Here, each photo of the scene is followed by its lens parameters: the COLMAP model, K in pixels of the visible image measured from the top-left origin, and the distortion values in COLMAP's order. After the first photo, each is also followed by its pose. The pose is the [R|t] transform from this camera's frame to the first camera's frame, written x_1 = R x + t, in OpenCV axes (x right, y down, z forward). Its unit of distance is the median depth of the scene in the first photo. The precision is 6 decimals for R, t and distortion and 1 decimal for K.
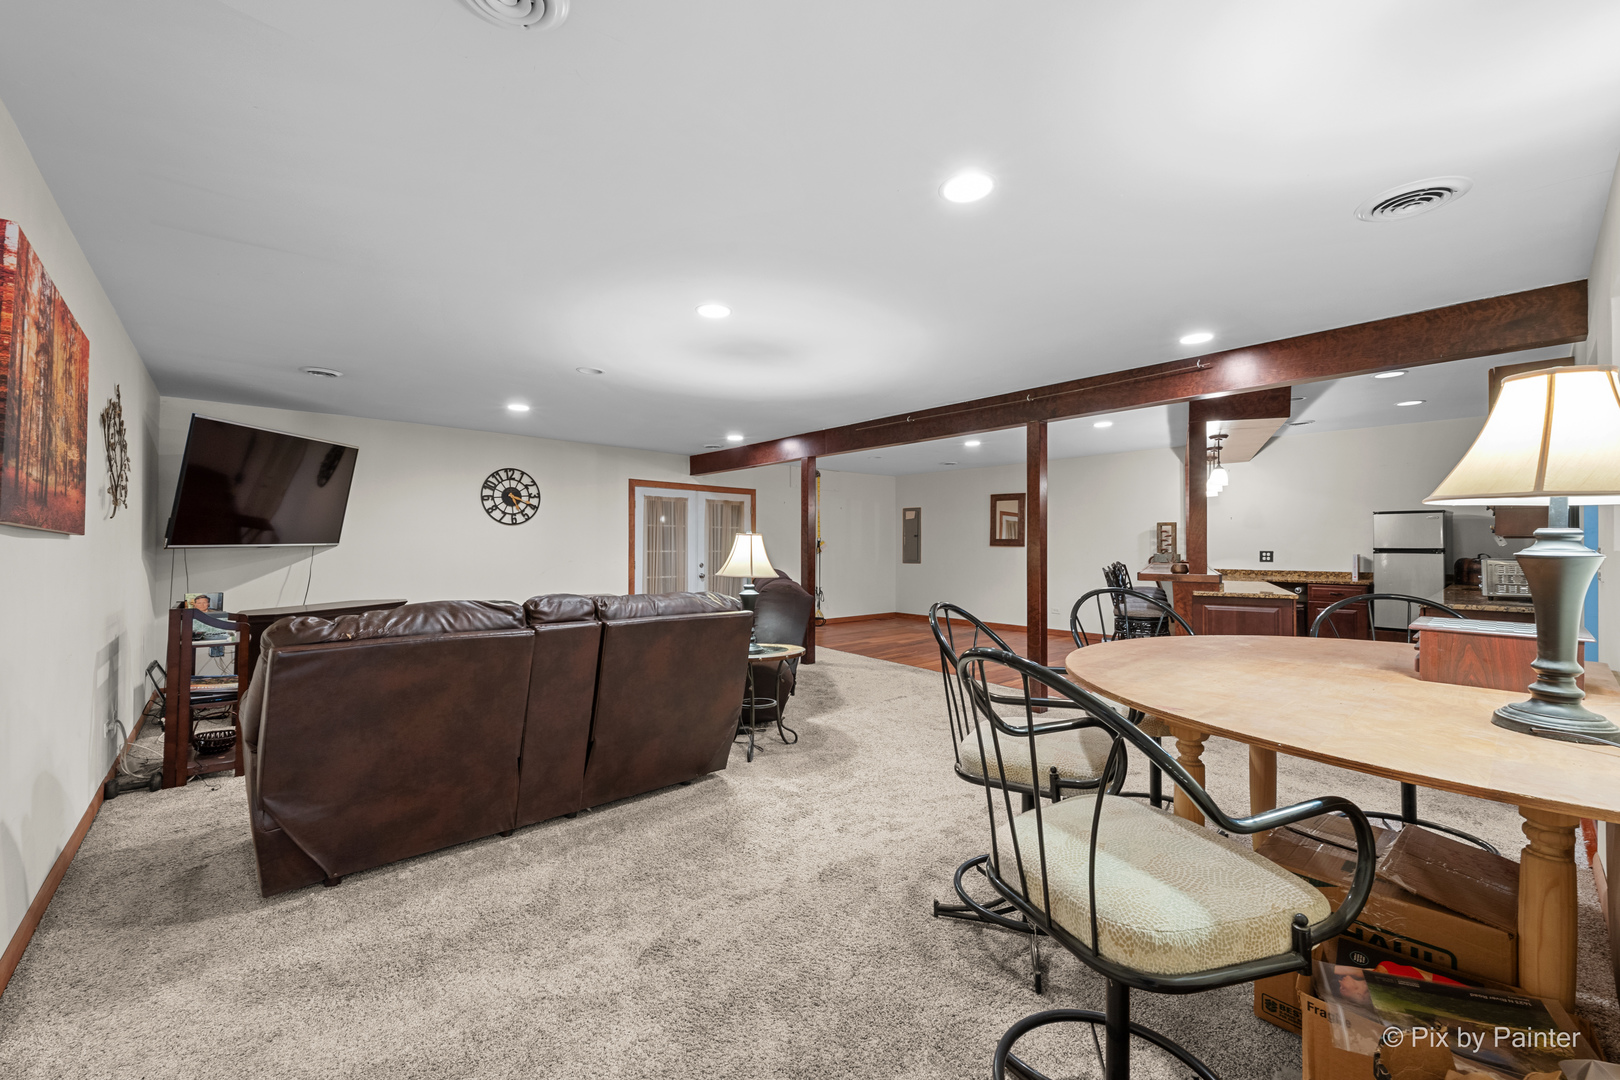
lens RADIAL K [[641.7, 0, 811.0], [0, 641.7, 539.7], [0, 0, 1]] dist [-0.004291, 0.000957]
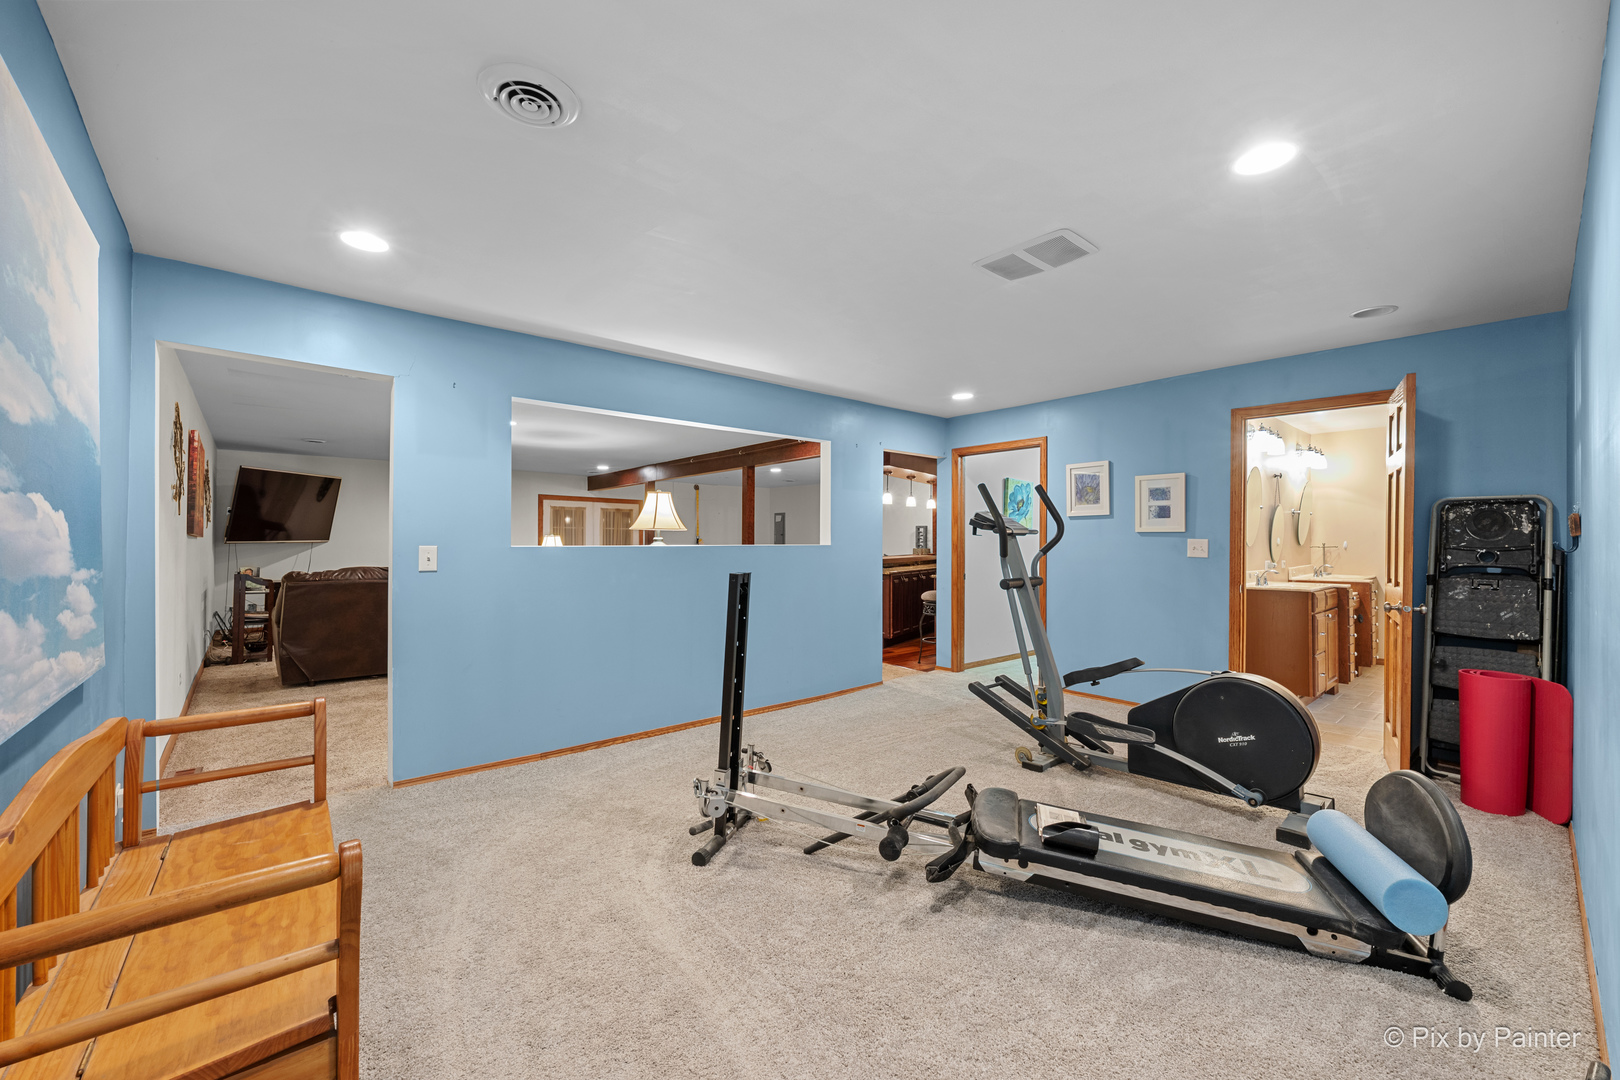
lens RADIAL K [[641.7, 0, 808.4], [0, 641.7, 541.8], [0, 0, 1]] dist [-0.004291, 0.000957]
pose [[0.999853, 0.000763, -0.017104, 0.434868], [-0.000625, 0.999967, 0.008080, -0.003996], [0.017110, -0.008068, 0.999821, -0.512463]]
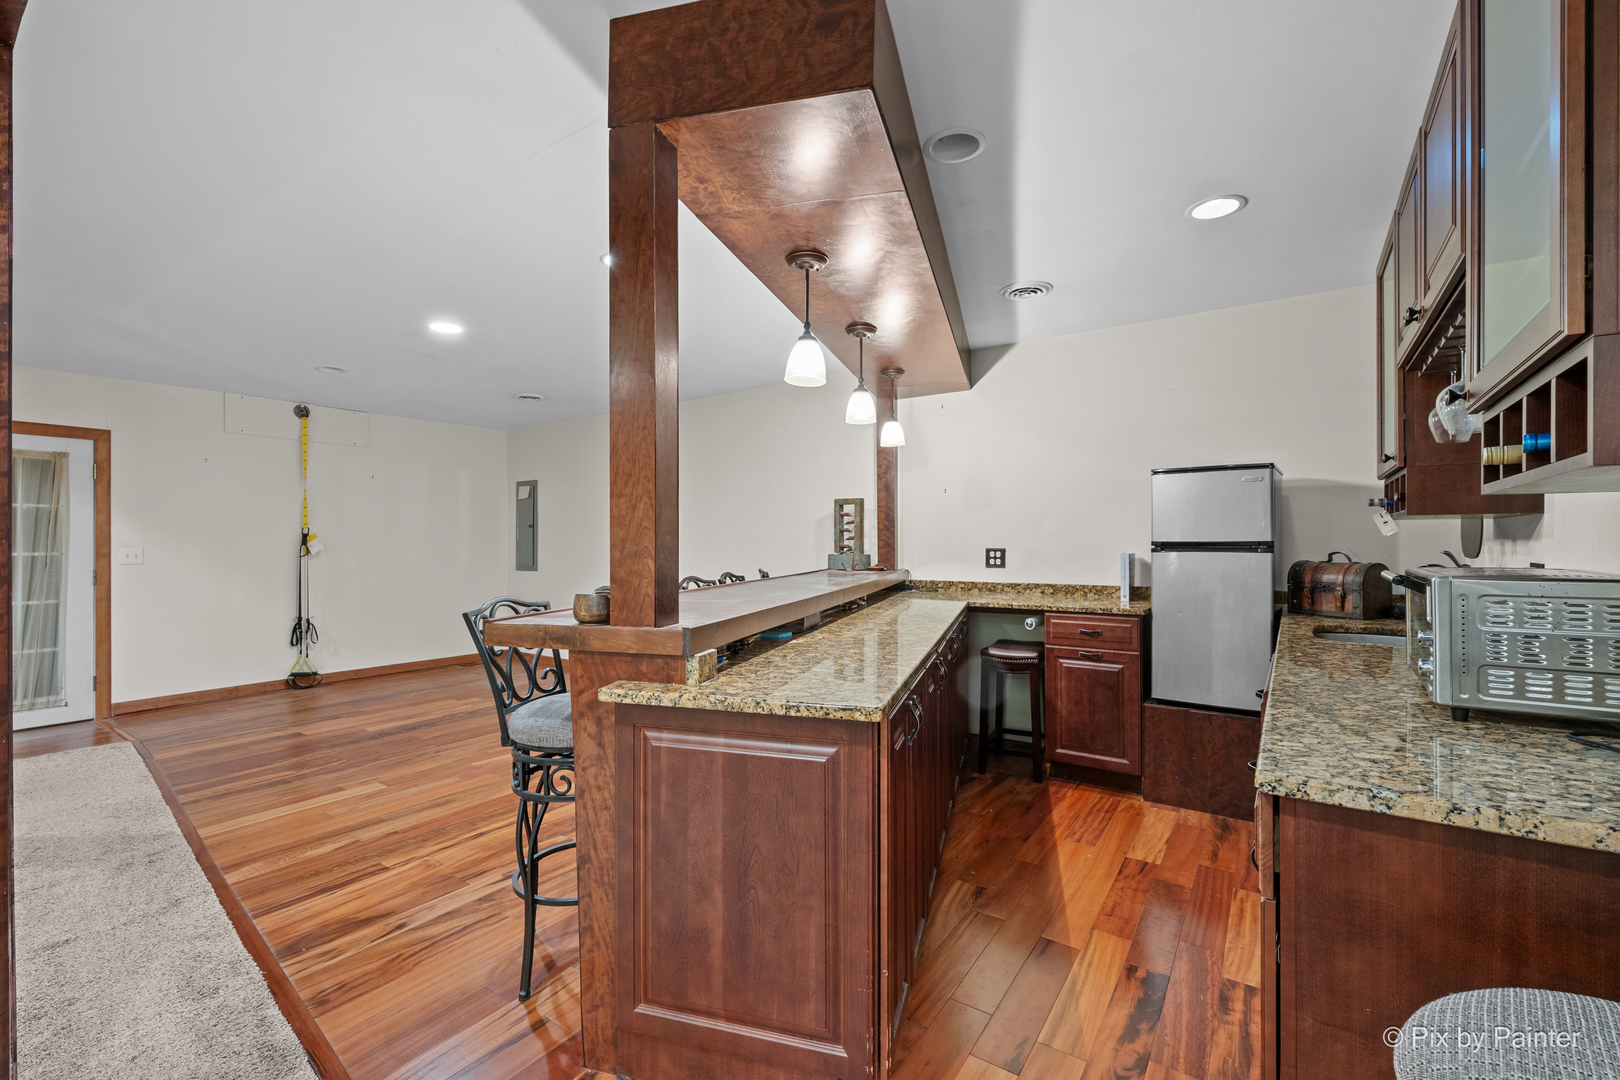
lens RADIAL K [[692.0, 0, 809.5], [0, 692.0, 543.5], [0, 0, 1]] dist [-0.002843, 0.000101]
pose [[0.973104, -0.004019, 0.230330, 0.494300], [0.001888, 0.999953, 0.009469, 0.009174], [-0.230358, -0.008780, 0.973066, 0.534741]]
